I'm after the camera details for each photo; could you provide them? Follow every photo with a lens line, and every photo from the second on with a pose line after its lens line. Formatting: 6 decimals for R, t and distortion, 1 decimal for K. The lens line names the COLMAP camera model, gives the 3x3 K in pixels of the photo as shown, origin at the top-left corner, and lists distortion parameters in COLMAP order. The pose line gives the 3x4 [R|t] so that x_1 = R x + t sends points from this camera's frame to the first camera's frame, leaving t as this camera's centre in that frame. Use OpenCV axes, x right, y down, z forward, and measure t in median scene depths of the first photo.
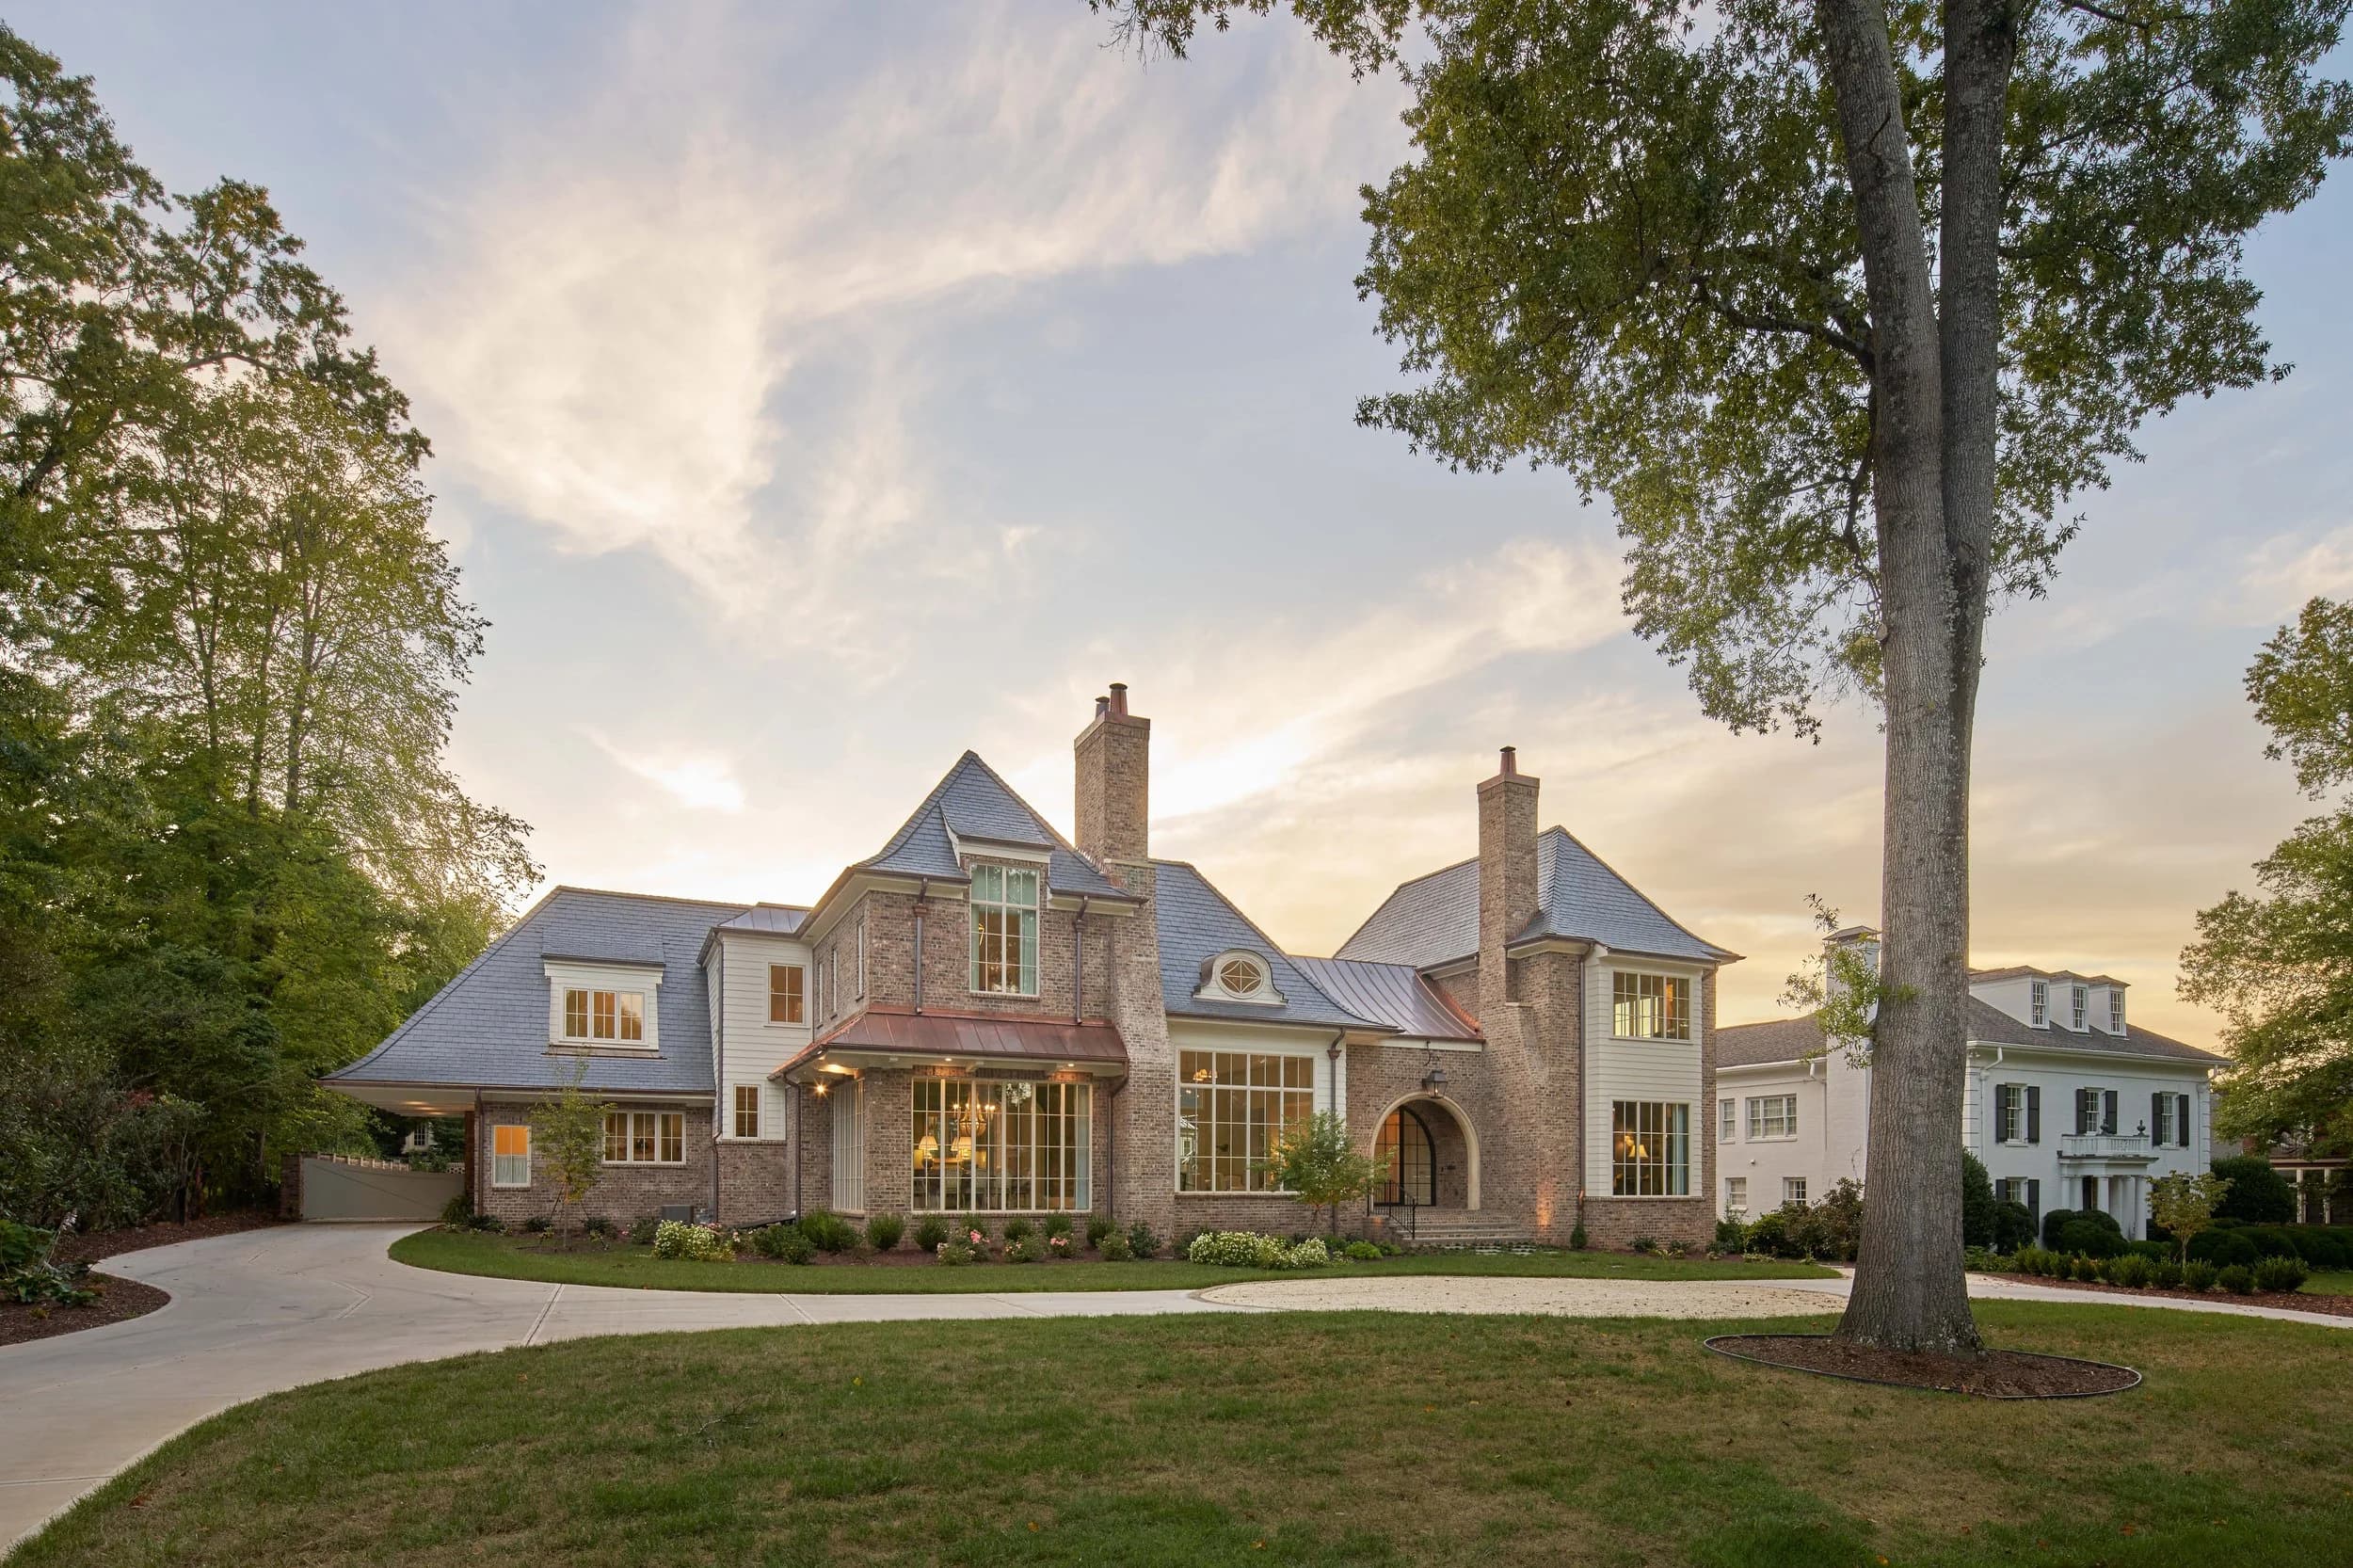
lens RADIAL K [[1265.9, 0, 1178.5], [0, 1265.9, 1019.0], [0, 0, 1]] dist [0.001463, -0.000674]
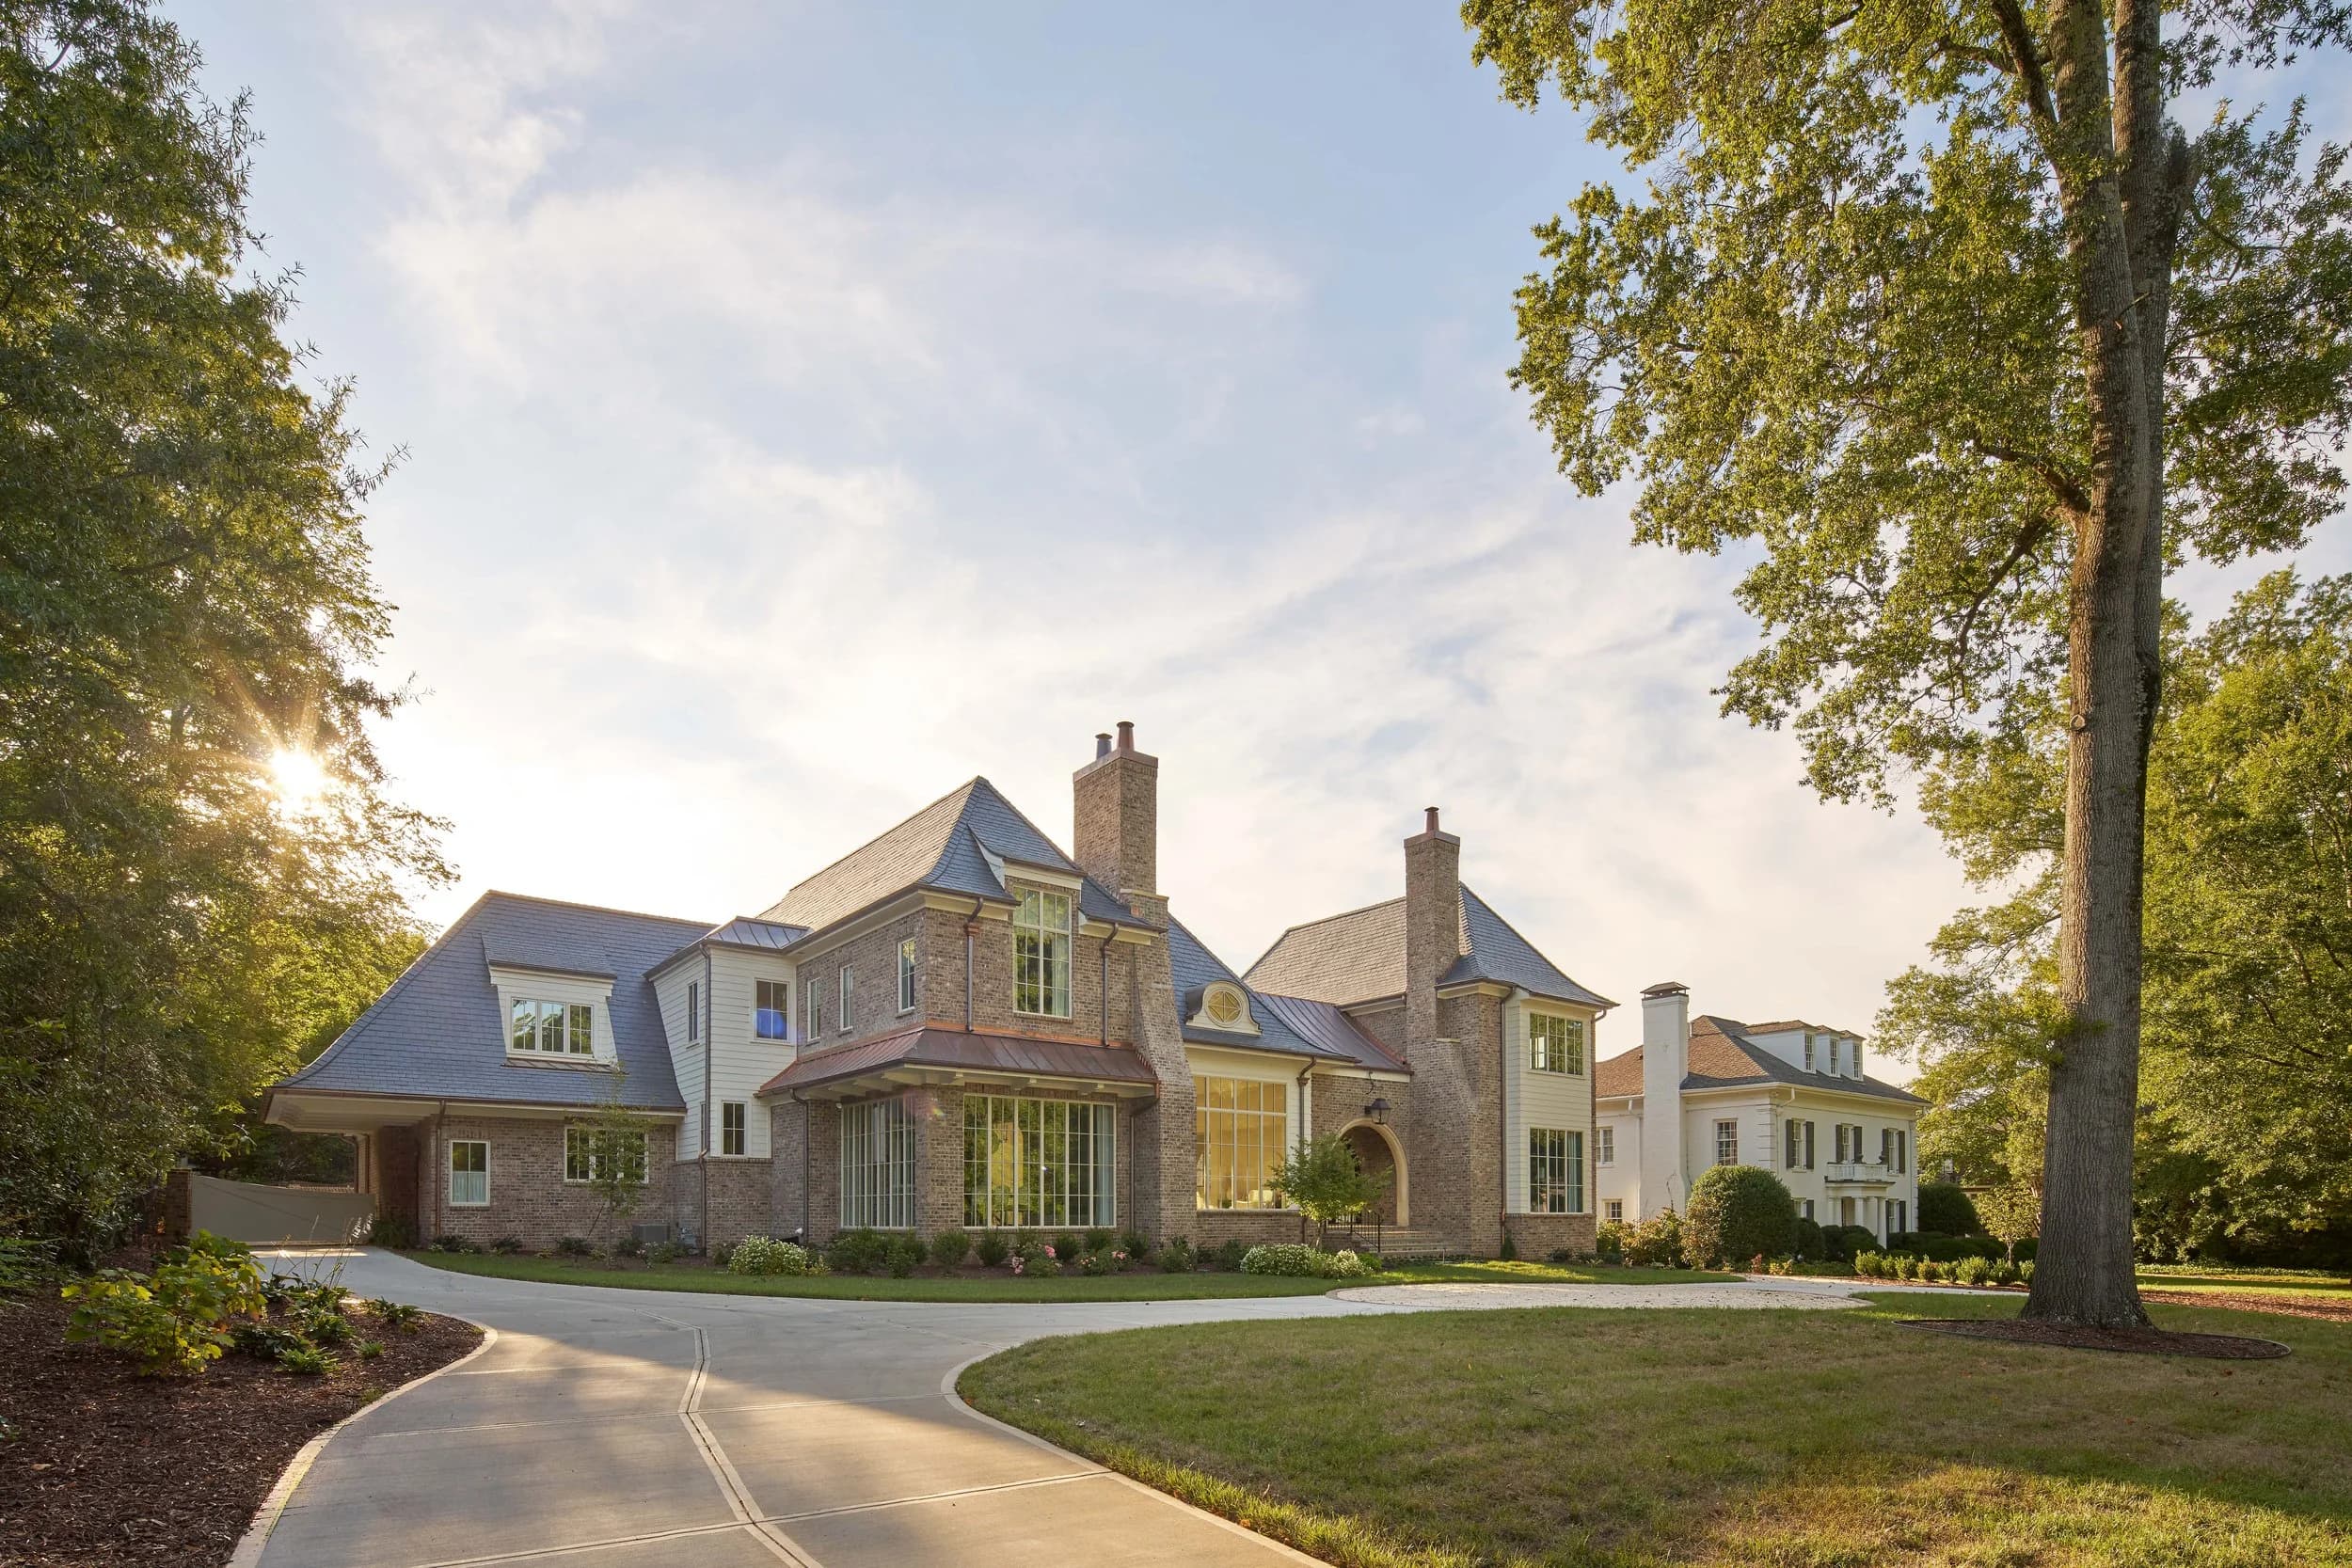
lens RADIAL K [[1198.8, 0, 1115.9], [0, 1198.8, 1046.6], [0, 0, 1]] dist [0.001873, 0.000483]
pose [[0.980384, 0.024144, 0.195613, -0.234691], [-0.022245, 0.999682, -0.011903, 0.014007], [-0.195838, 0.007319, 0.980609, 0.031394]]
